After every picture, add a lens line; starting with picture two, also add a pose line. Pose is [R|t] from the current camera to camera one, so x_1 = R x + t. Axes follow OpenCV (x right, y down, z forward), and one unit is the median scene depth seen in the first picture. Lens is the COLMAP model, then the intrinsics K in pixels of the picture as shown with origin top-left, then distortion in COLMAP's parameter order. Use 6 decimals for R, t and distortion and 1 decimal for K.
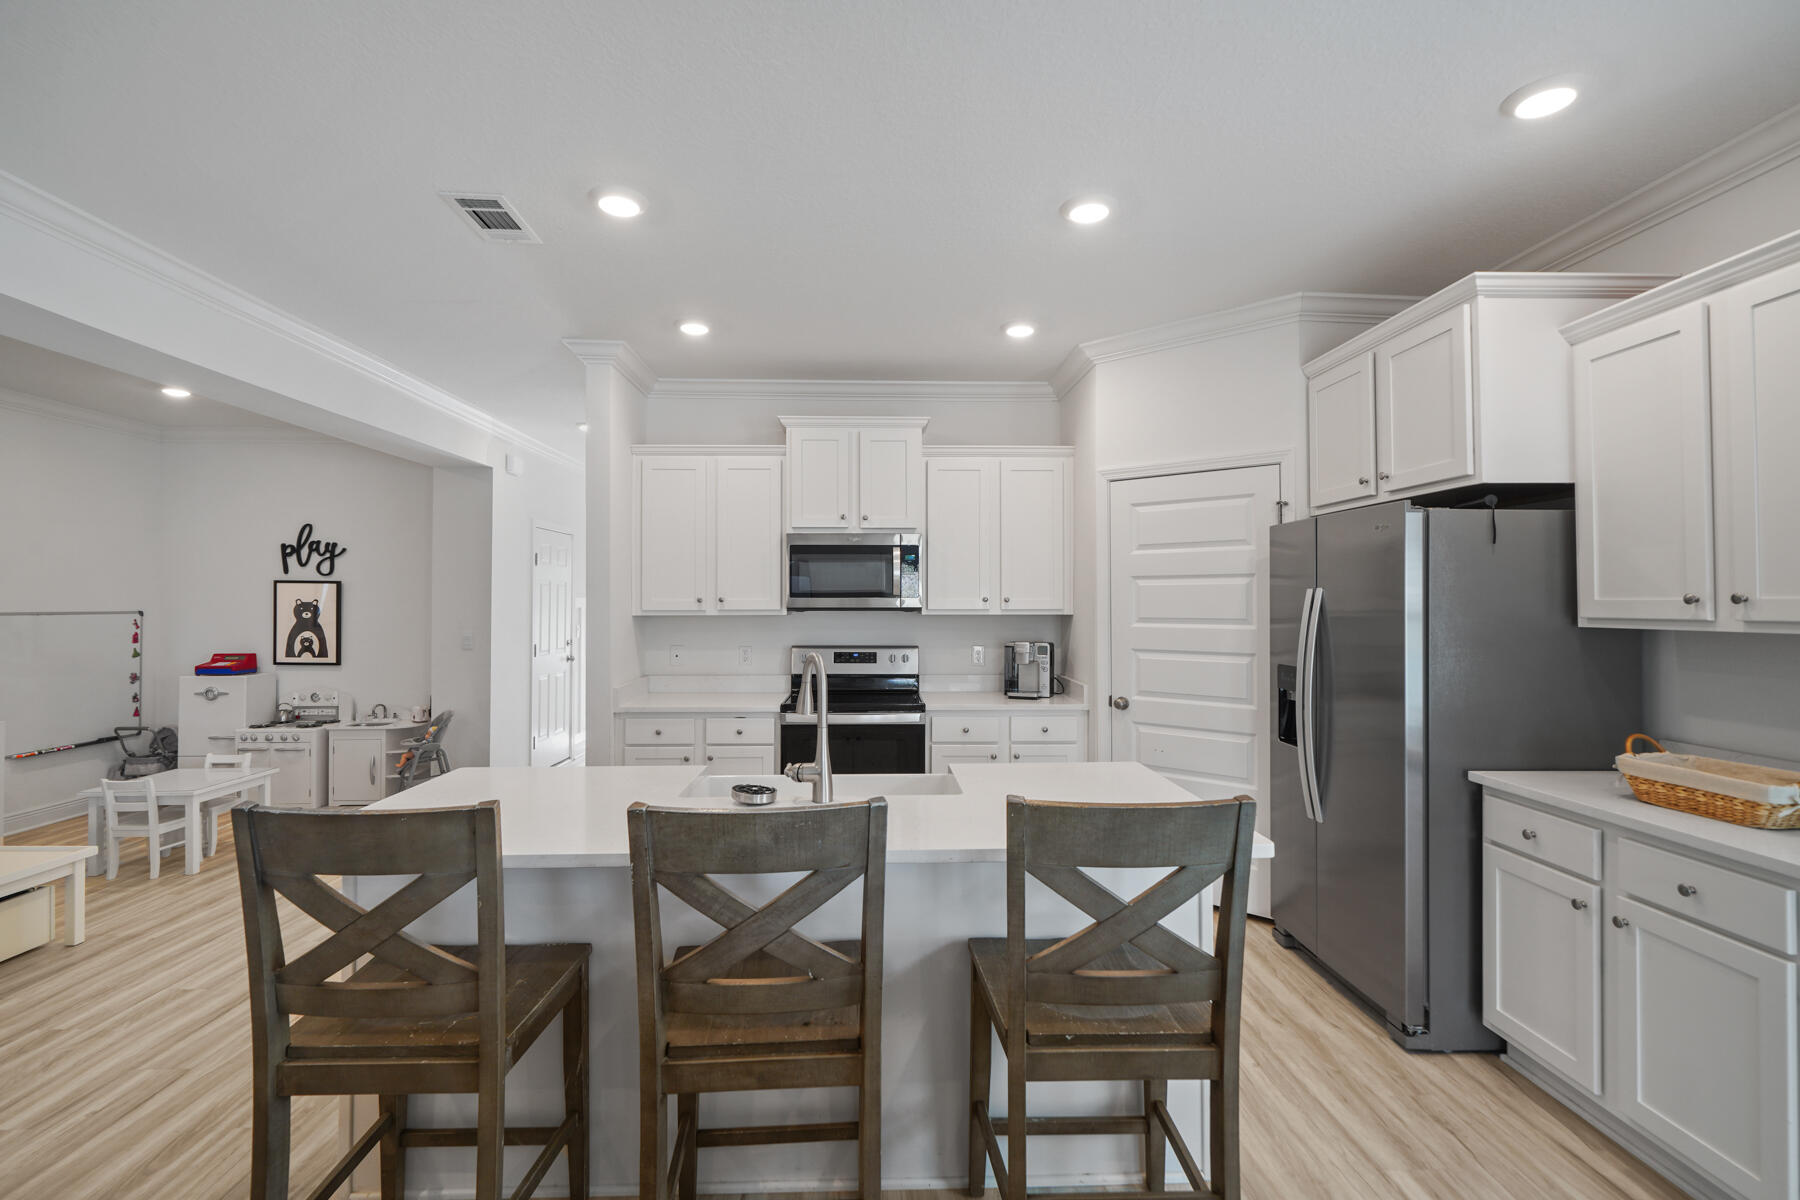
lens RADIAL K [[811.0, 0, 895.5], [0, 811.0, 588.8], [0, 0, 1]] dist [-0.002269, -0.000260]
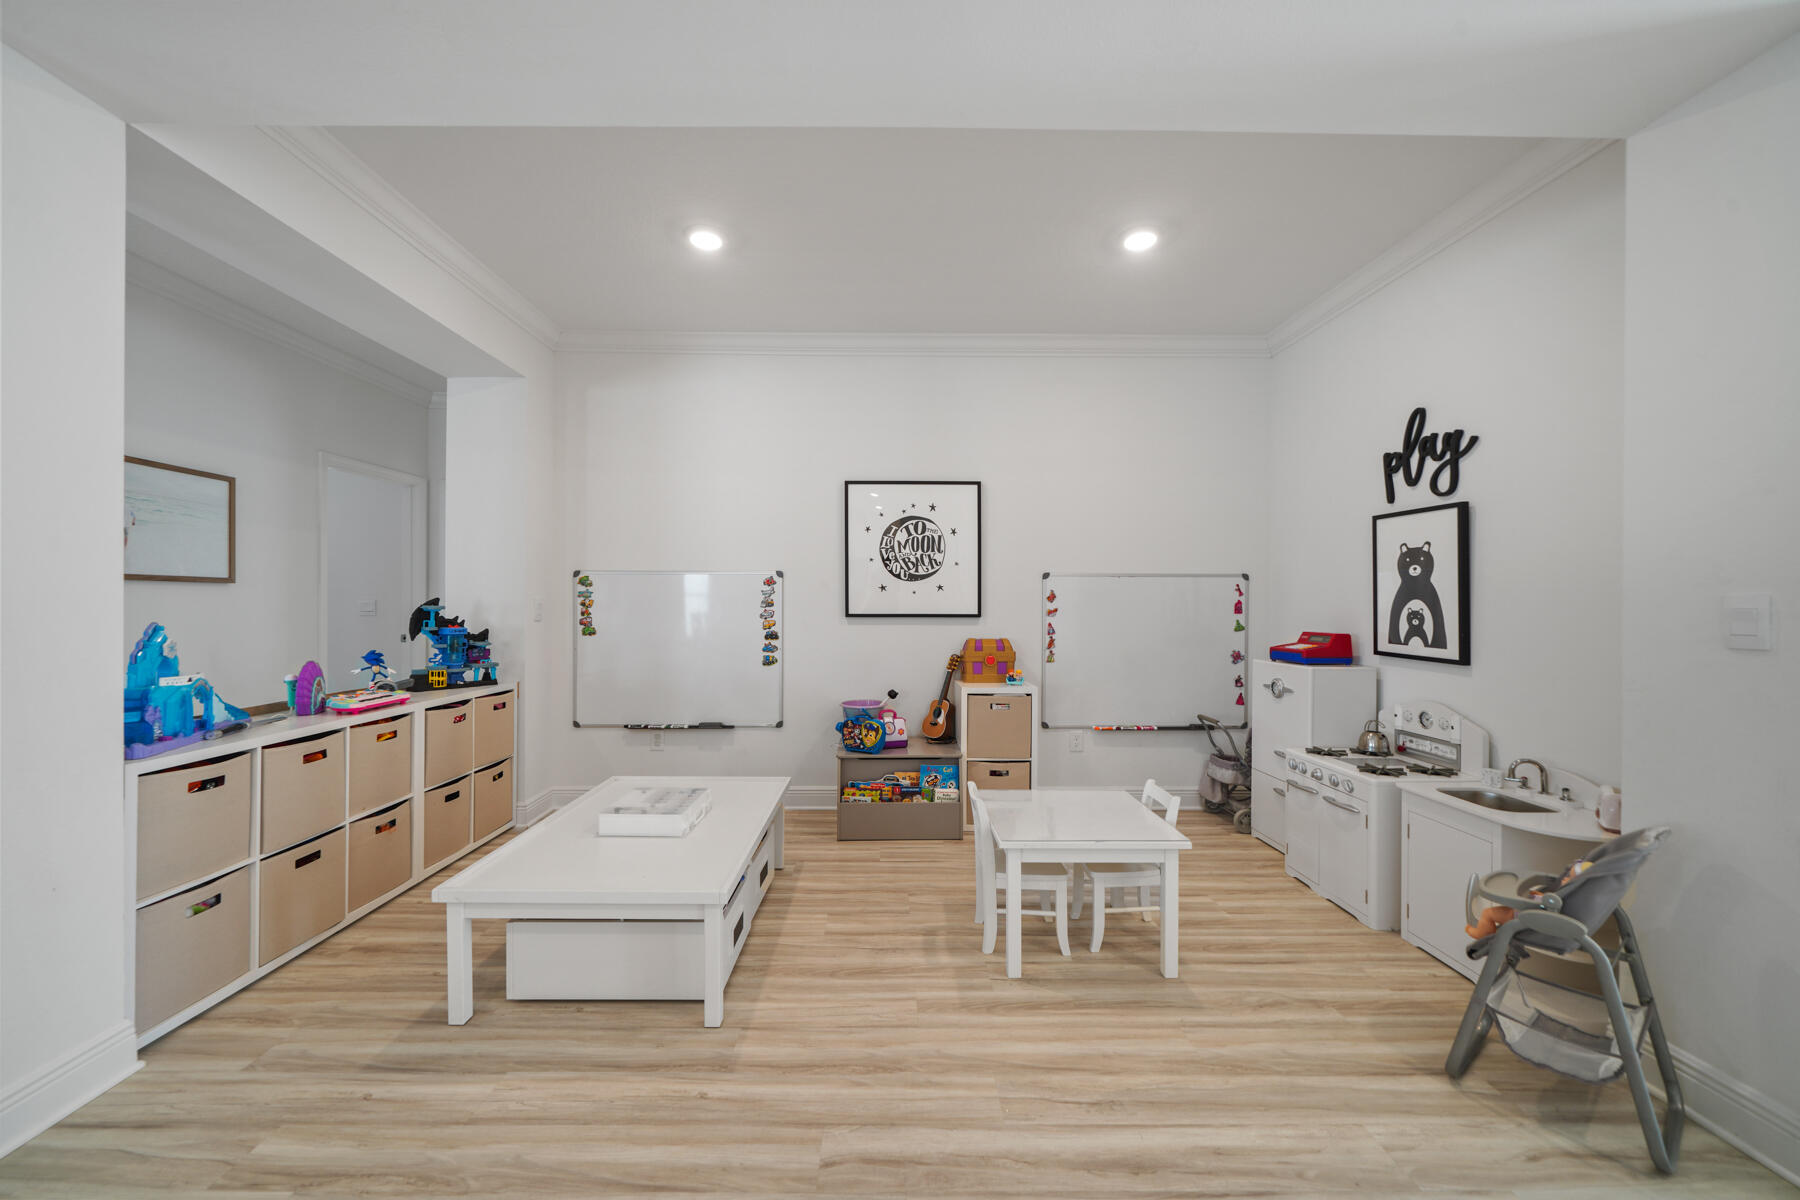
lens RADIAL K [[672.3, 0, 902.0], [0, 672.3, 602.8], [0, 0, 1]] dist [-0.000593, -0.000053]
pose [[-0.018670, -0.001126, -0.999825, -0.254858], [0.012373, 0.999923, -0.001357, 0.051028], [0.999749, -0.012396, -0.018655, 0.653183]]
